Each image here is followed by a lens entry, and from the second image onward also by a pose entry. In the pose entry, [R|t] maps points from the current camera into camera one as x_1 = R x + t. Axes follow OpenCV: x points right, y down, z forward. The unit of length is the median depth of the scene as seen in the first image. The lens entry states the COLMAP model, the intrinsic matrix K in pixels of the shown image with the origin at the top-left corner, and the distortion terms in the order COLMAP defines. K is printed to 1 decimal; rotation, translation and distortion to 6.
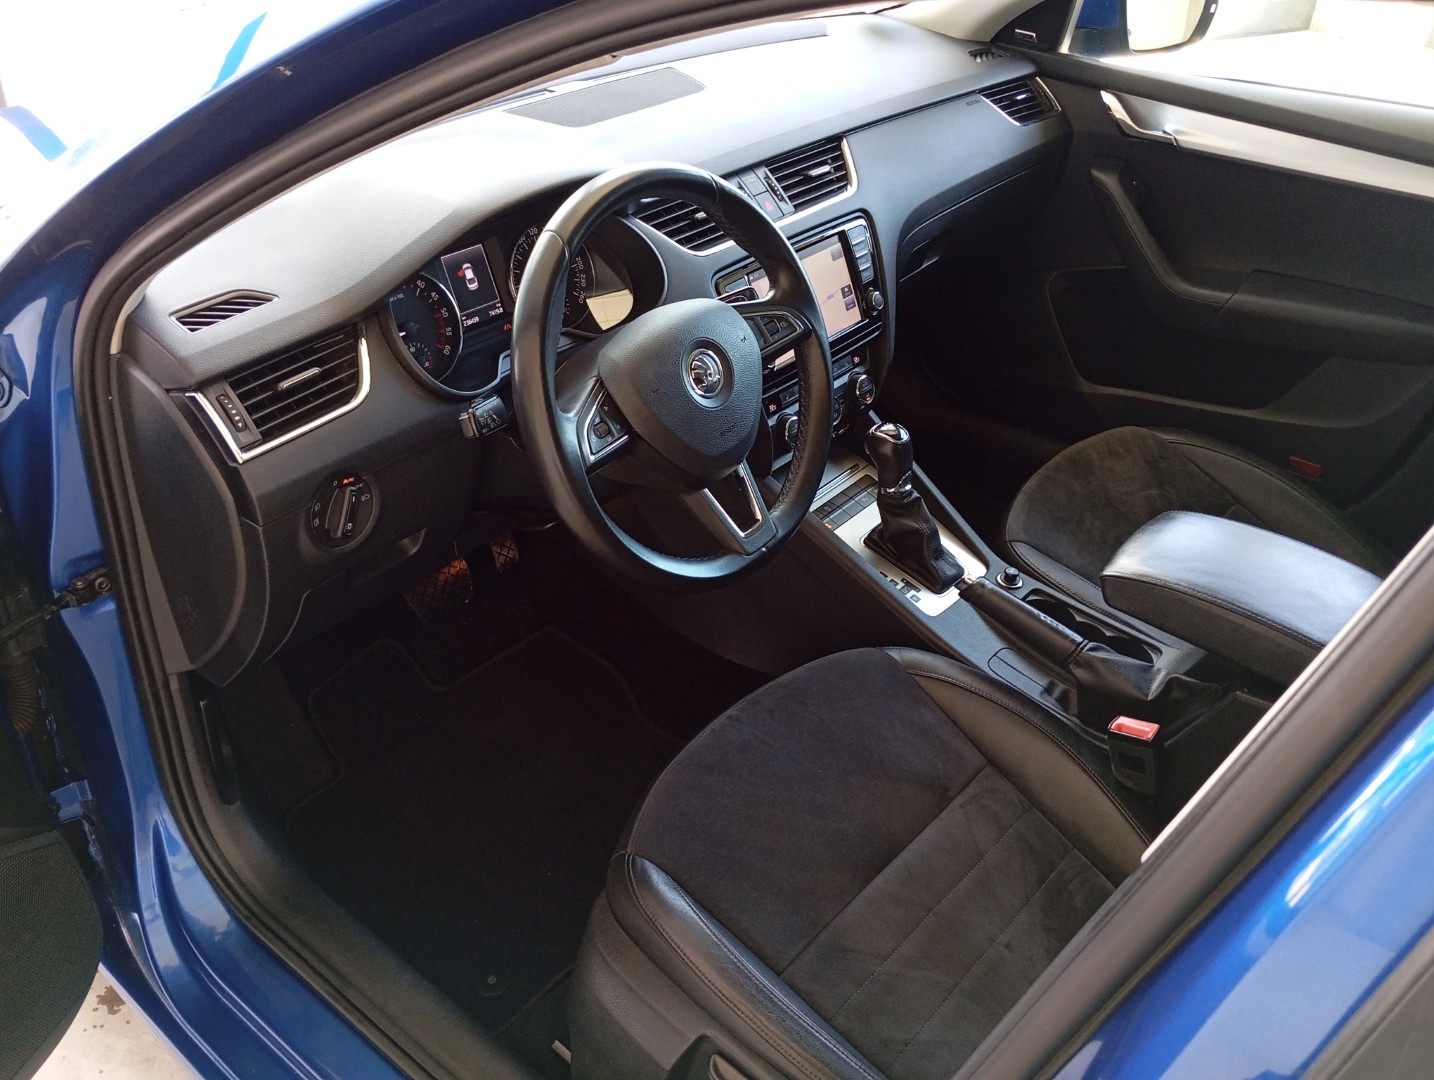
lens RADIAL K [[1248.9, 0, 715.6], [0, 1248.9, 544.9], [0, 0, 1]] dist [0.023857, -0.030978]
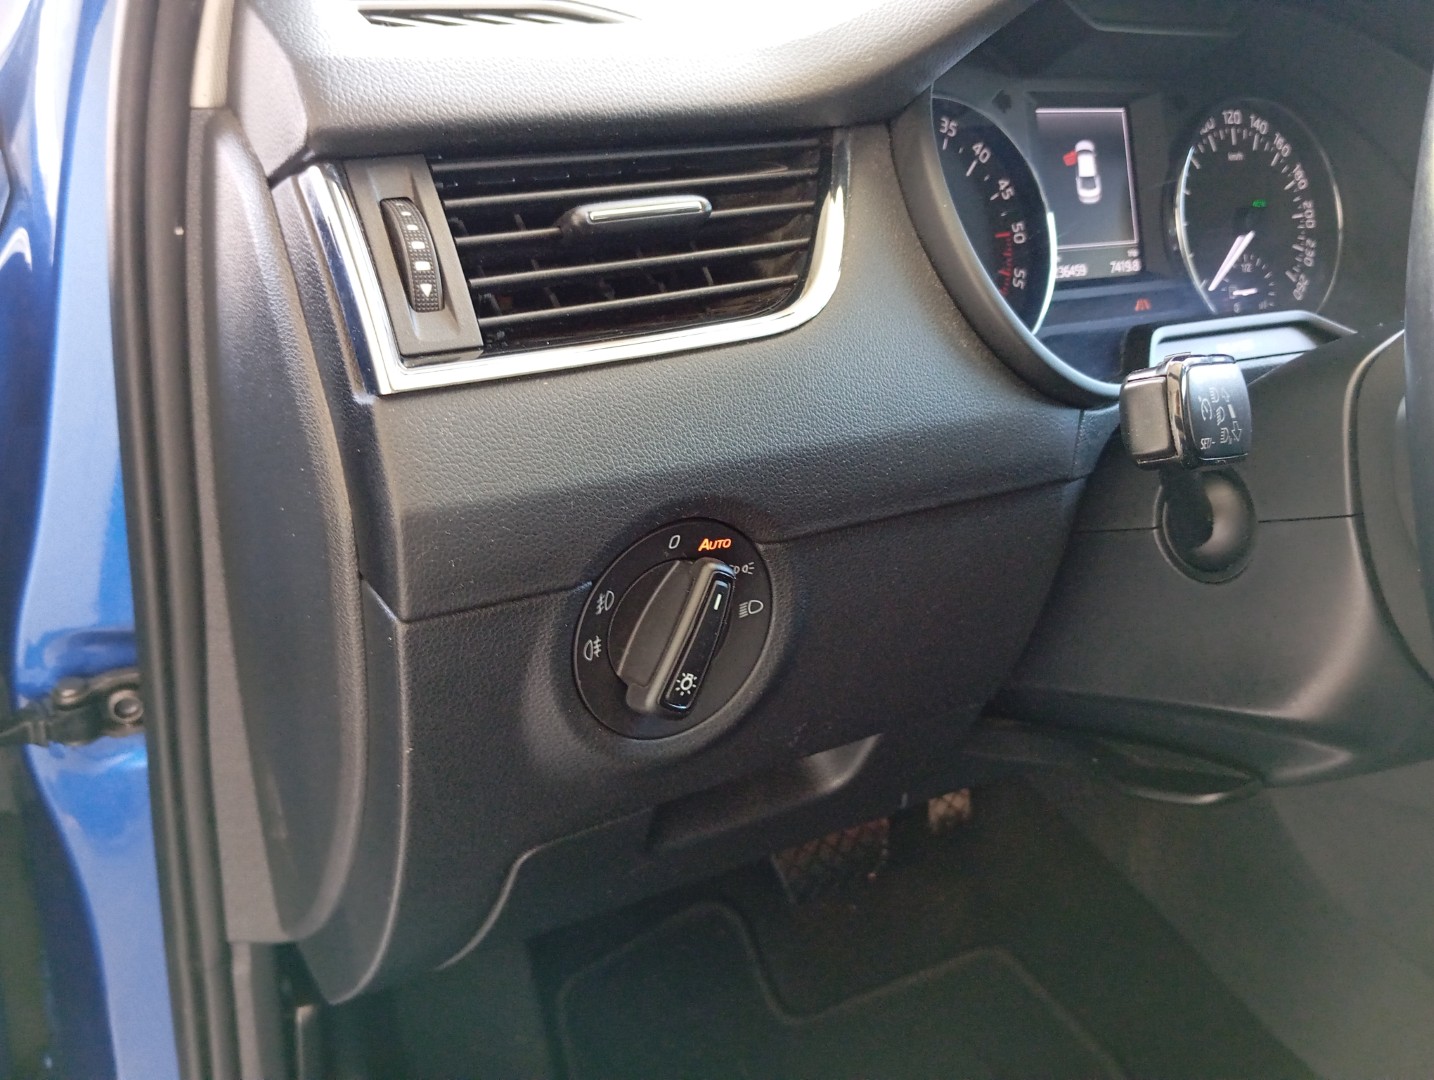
lens RADIAL K [[1248.9, 0, 719.7], [0, 1248.9, 545.5], [0, 0, 1]] dist [0.023857, -0.030978]
pose [[0.940836, 0.166456, -0.295161, -0.170663], [-0.214407, 0.966928, -0.138130, -0.005849], [0.262407, 0.193242, 0.945410, 0.602320]]
